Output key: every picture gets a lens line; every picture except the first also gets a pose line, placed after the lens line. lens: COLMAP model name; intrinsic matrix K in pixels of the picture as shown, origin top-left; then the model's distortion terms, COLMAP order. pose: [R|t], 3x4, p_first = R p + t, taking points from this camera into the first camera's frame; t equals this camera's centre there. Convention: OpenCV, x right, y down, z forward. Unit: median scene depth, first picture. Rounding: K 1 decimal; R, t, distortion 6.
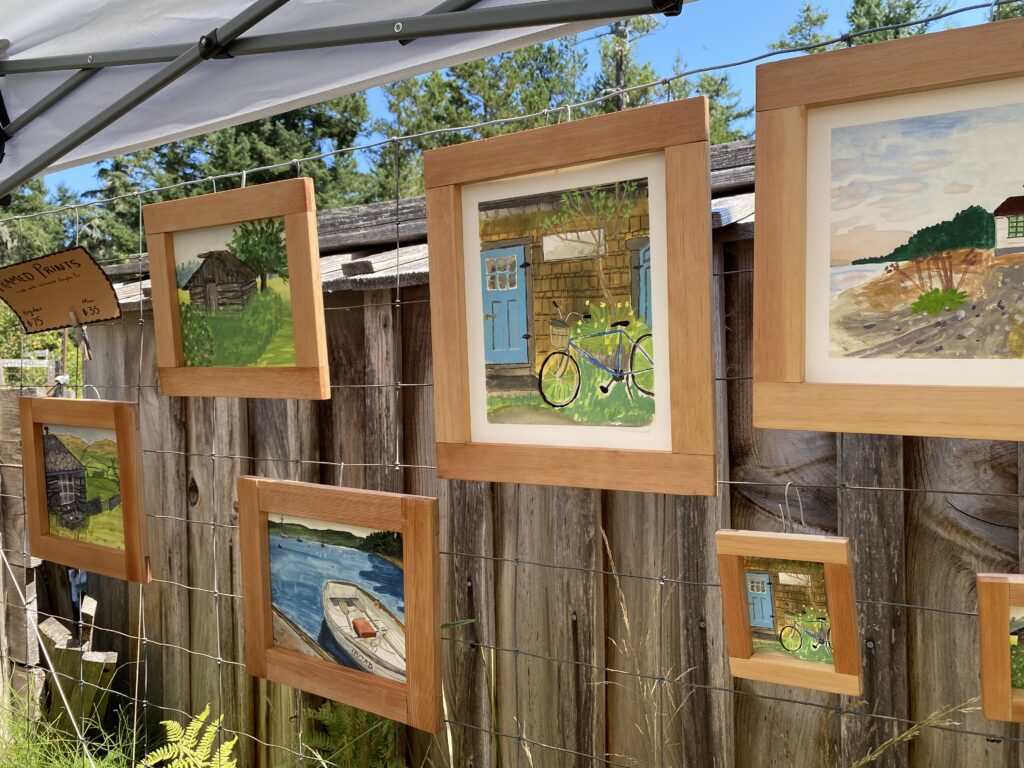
lens RADIAL K [[818.1, 0, 541.4], [0, 818.1, 375.5], [0, 0, 1]] dist [0.012445, -0.012007]
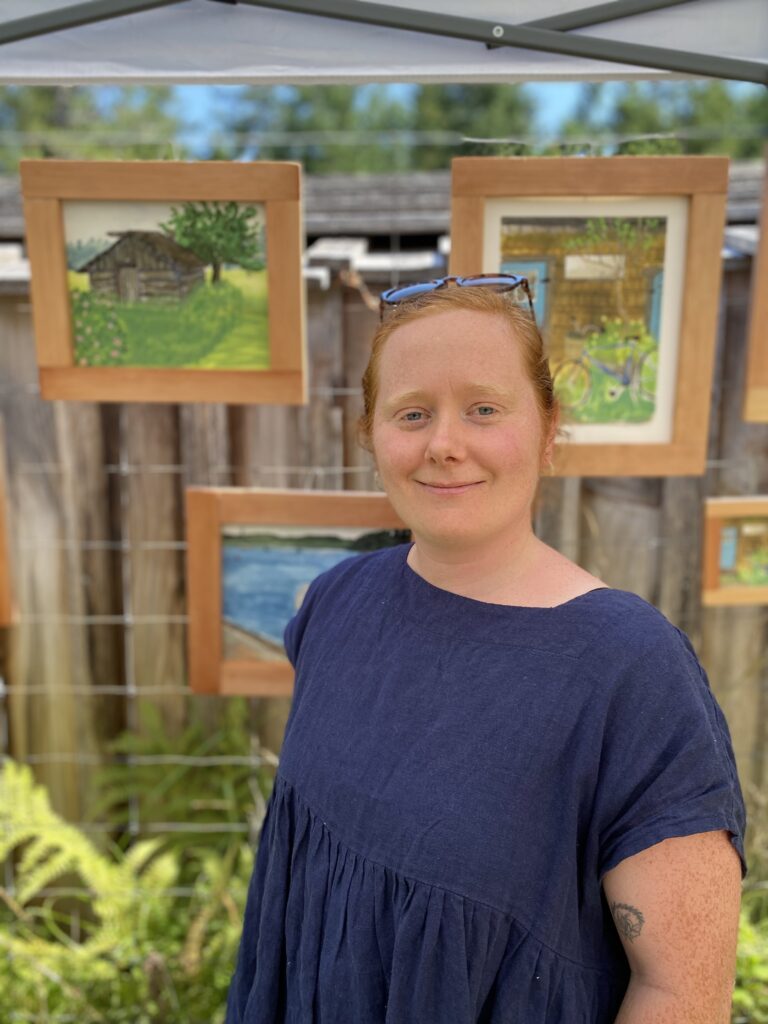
lens RADIAL K [[818.1, 0, 385.6], [0, 818.1, 526.8], [0, 0, 1]] dist [0.012445, -0.012007]
pose [[0.852083, -0.068129, 0.518954, -0.702933], [-0.007241, 0.989863, 0.141840, 0.035644], [-0.523357, -0.124618, 0.842952, 0.105767]]
